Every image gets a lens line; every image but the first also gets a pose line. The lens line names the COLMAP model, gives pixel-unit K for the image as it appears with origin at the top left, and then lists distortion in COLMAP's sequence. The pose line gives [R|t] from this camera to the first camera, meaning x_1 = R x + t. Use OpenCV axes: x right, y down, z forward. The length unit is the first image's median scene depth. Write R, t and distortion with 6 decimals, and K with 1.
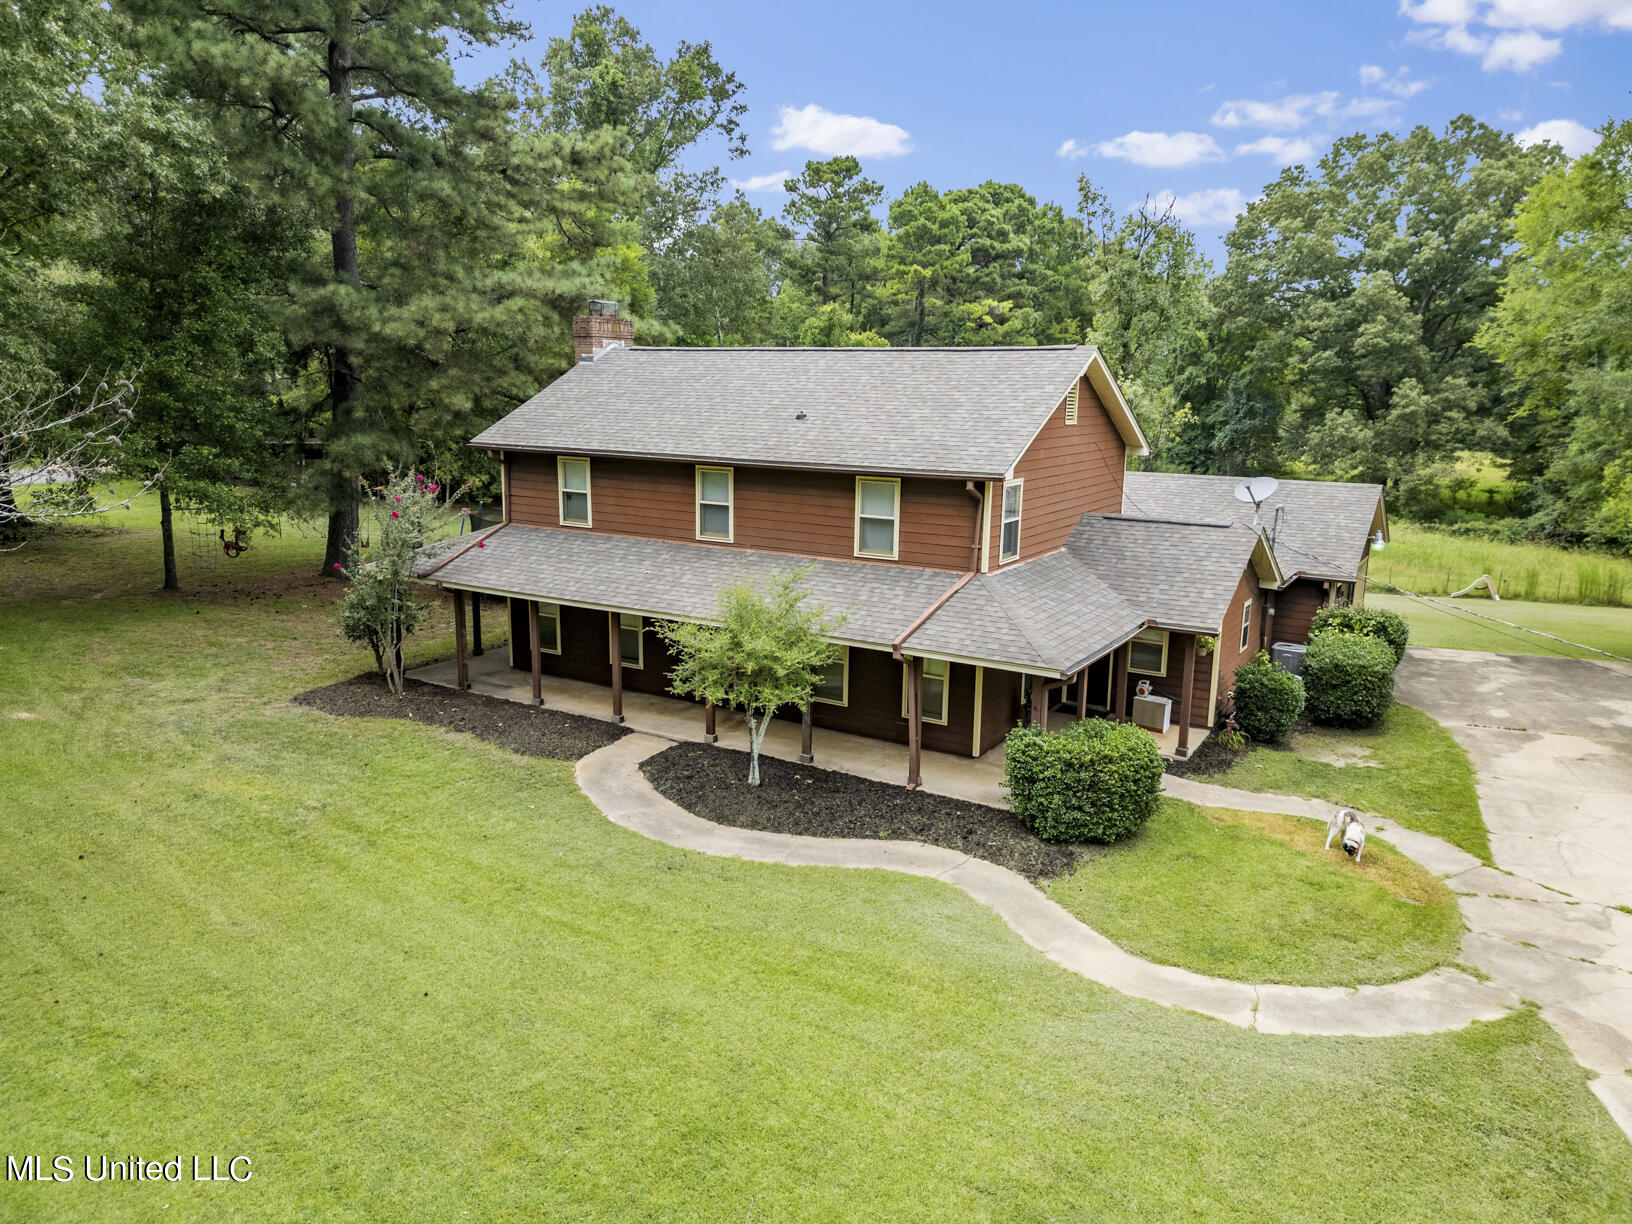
lens RADIAL K [[1145.1, 0, 809.2], [0, 1145.1, 608.6], [0, 0, 1]] dist [0.065263, -0.064767]
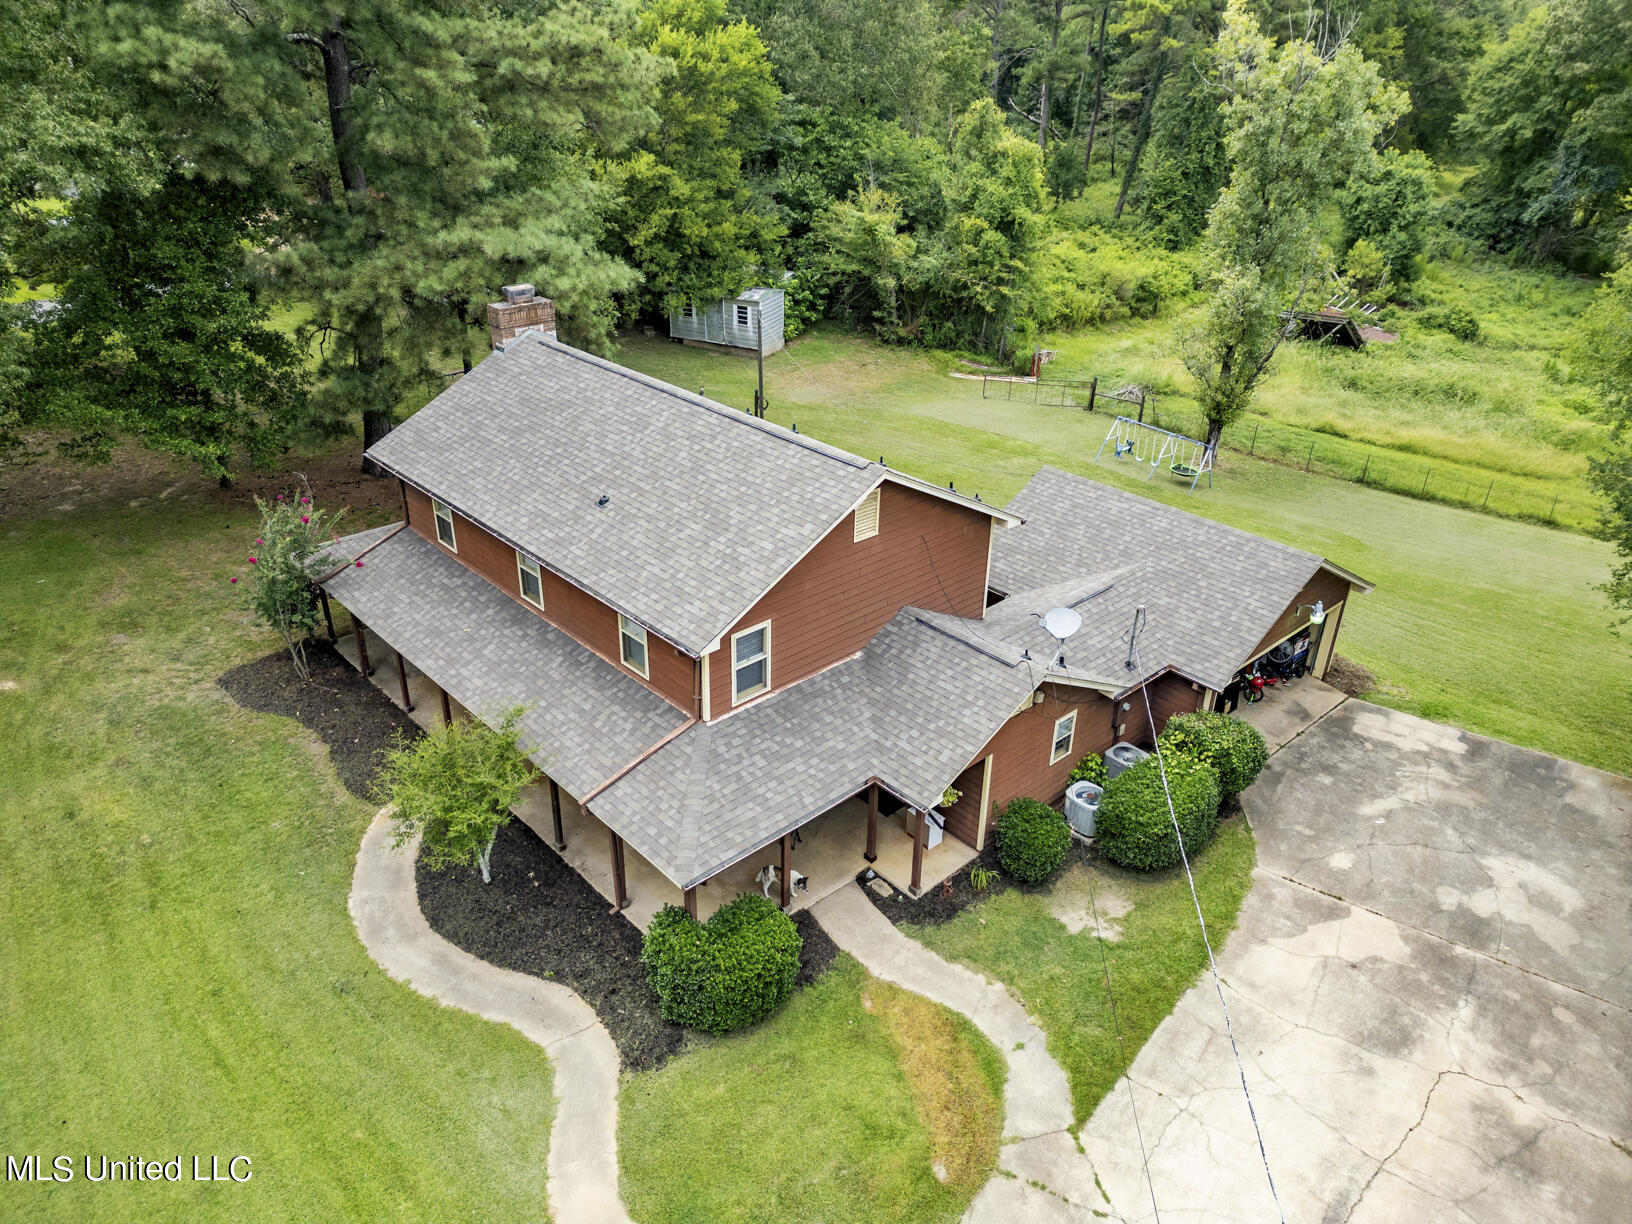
lens RADIAL K [[1145.1, 0, 809.2], [0, 1145.1, 608.6], [0, 0, 1]] dist [0.065263, -0.064767]
pose [[0.962642, 0.127557, -0.238850, 0.451311], [-0.056082, 0.956888, 0.284992, -0.404062], [0.264905, -0.260950, 0.928294, 0.100412]]
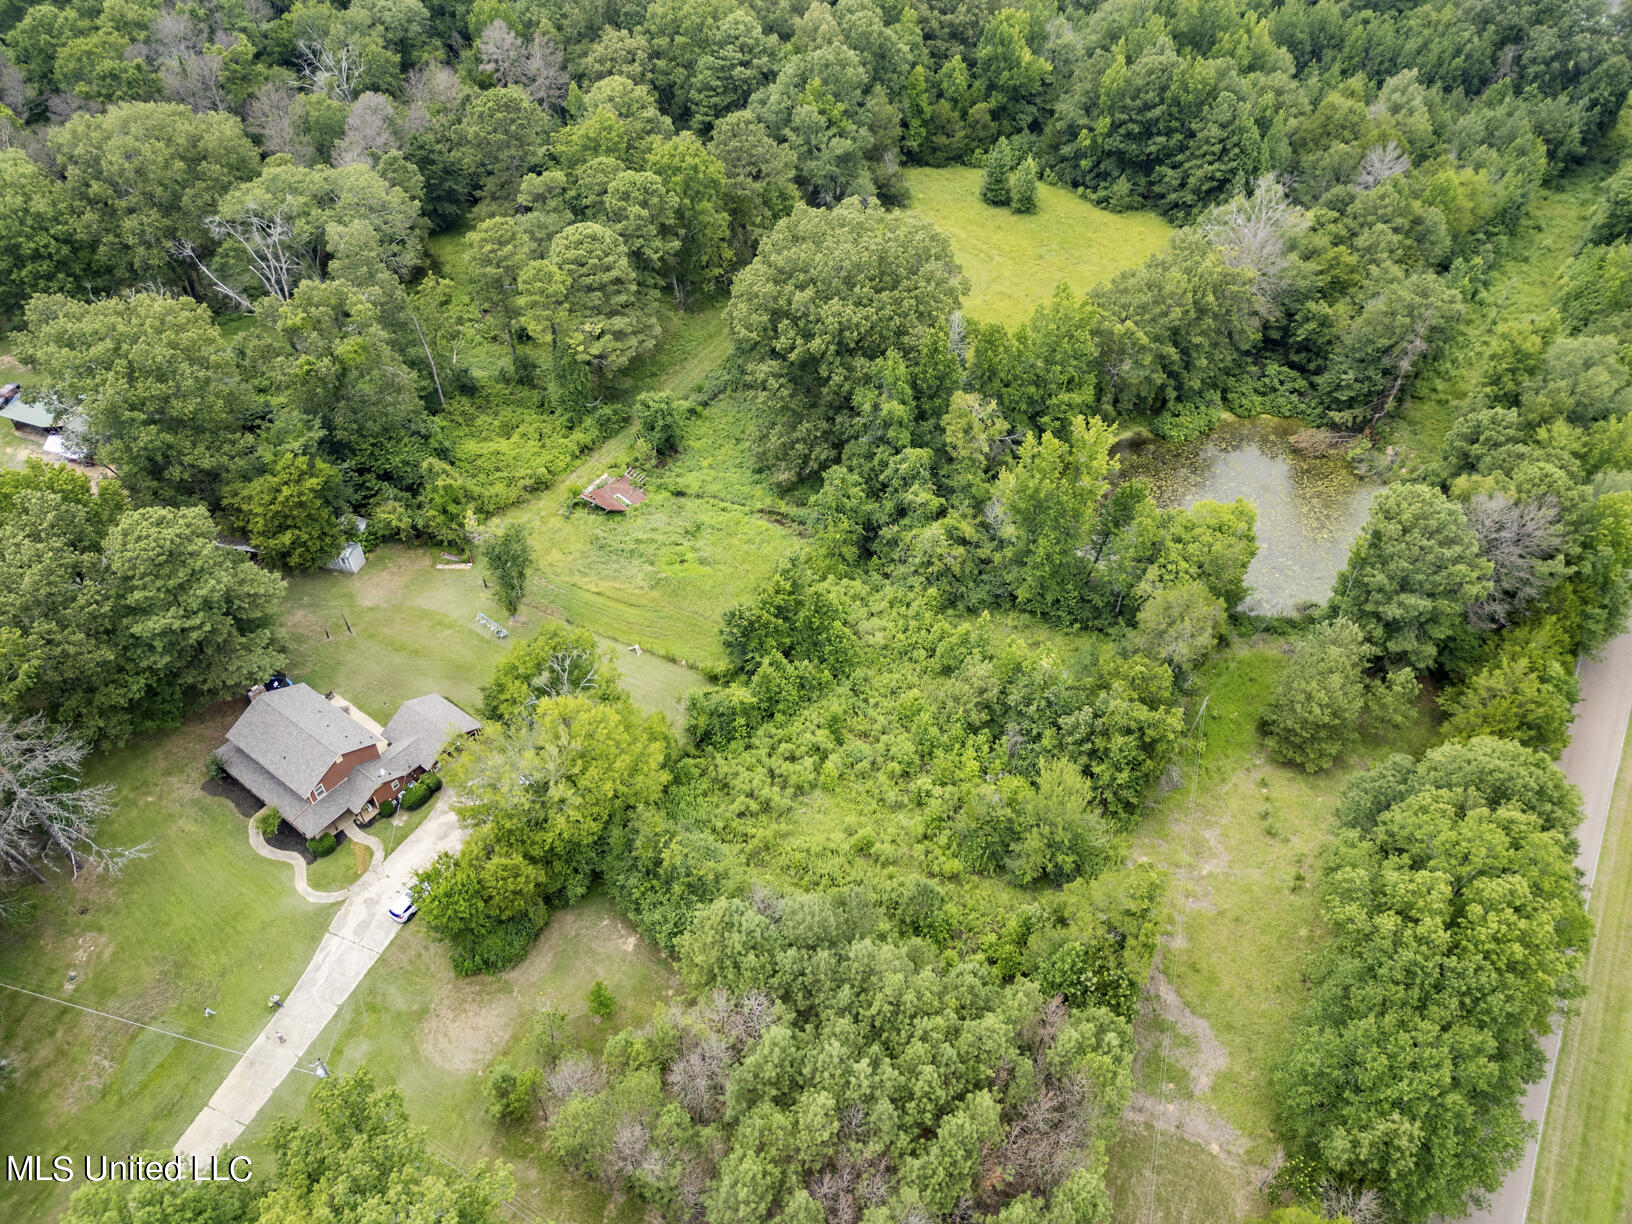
lens RADIAL K [[1145.1, 0, 809.2], [0, 1145.1, 608.6], [0, 0, 1]] dist [0.065263, -0.064767]
pose [[0.995915, 0.055093, -0.071538, 2.722325], [-0.007995, 0.842973, 0.537896, -3.622863], [0.089939, -0.535127, 0.839970, -2.786880]]
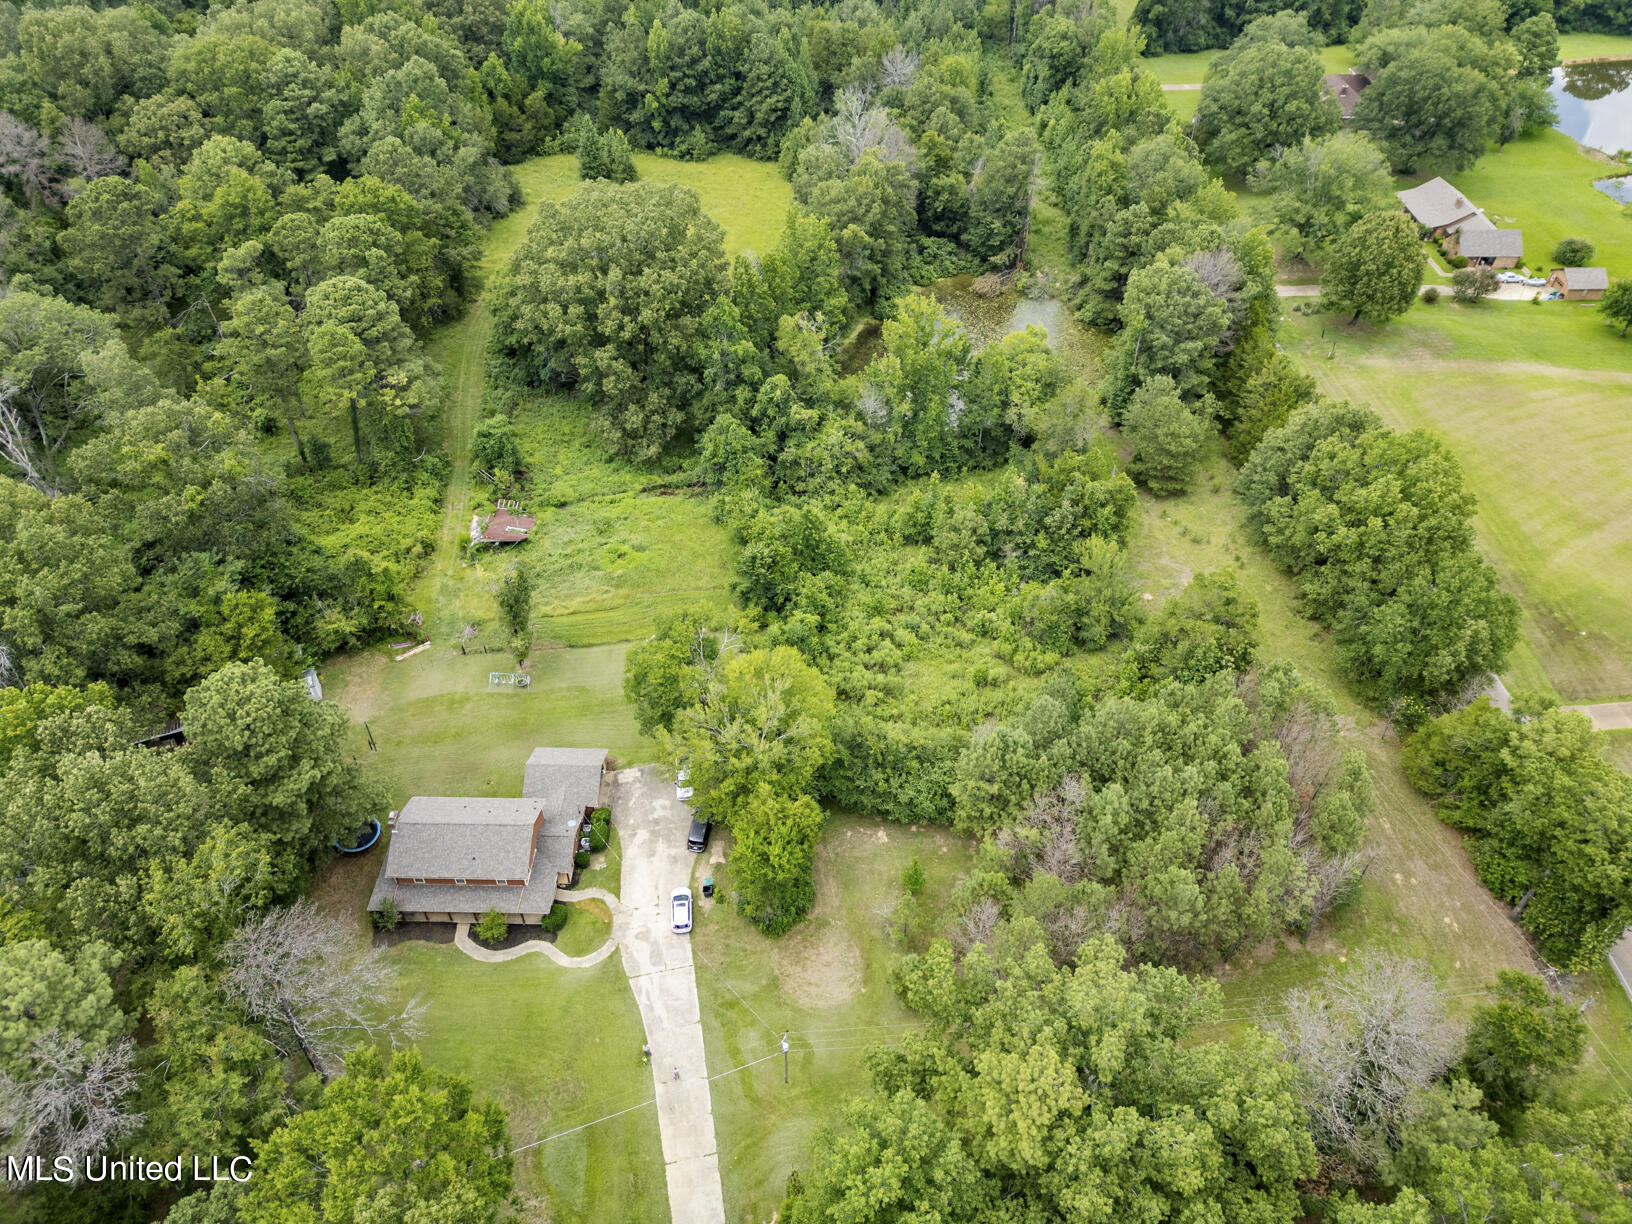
lens RADIAL K [[1145.1, 0, 809.2], [0, 1145.1, 608.6], [0, 0, 1]] dist [0.065263, -0.064767]
pose [[0.863205, -0.356791, 0.357180, -0.151049], [0.108990, 0.822509, 0.558212, -3.651383], [-0.492949, -0.442922, 0.748880, -2.841540]]
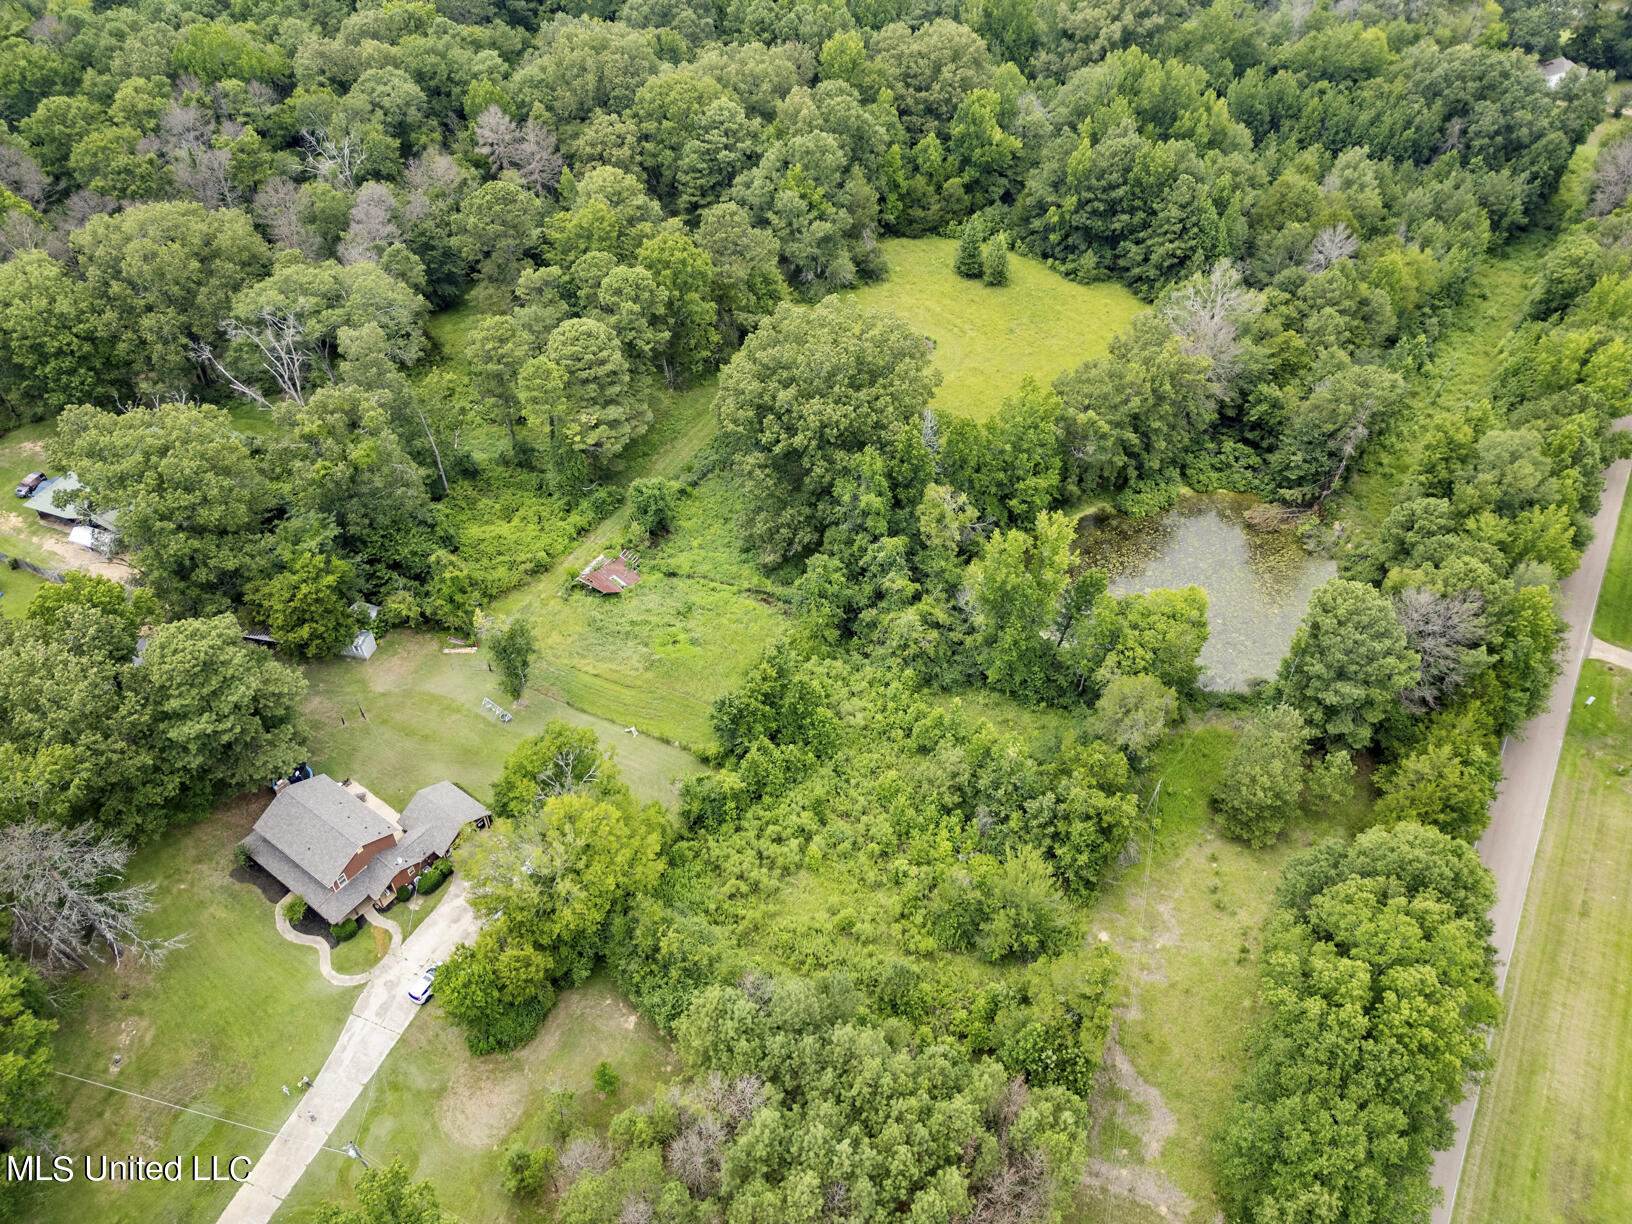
lens RADIAL K [[1145.1, 0, 809.2], [0, 1145.1, 608.6], [0, 0, 1]] dist [0.065263, -0.064767]
pose [[0.997092, 0.048210, -0.059017, 2.736210], [-0.009243, 0.845243, 0.534302, -4.263589], [0.075643, -0.532203, 0.843231, -2.926294]]
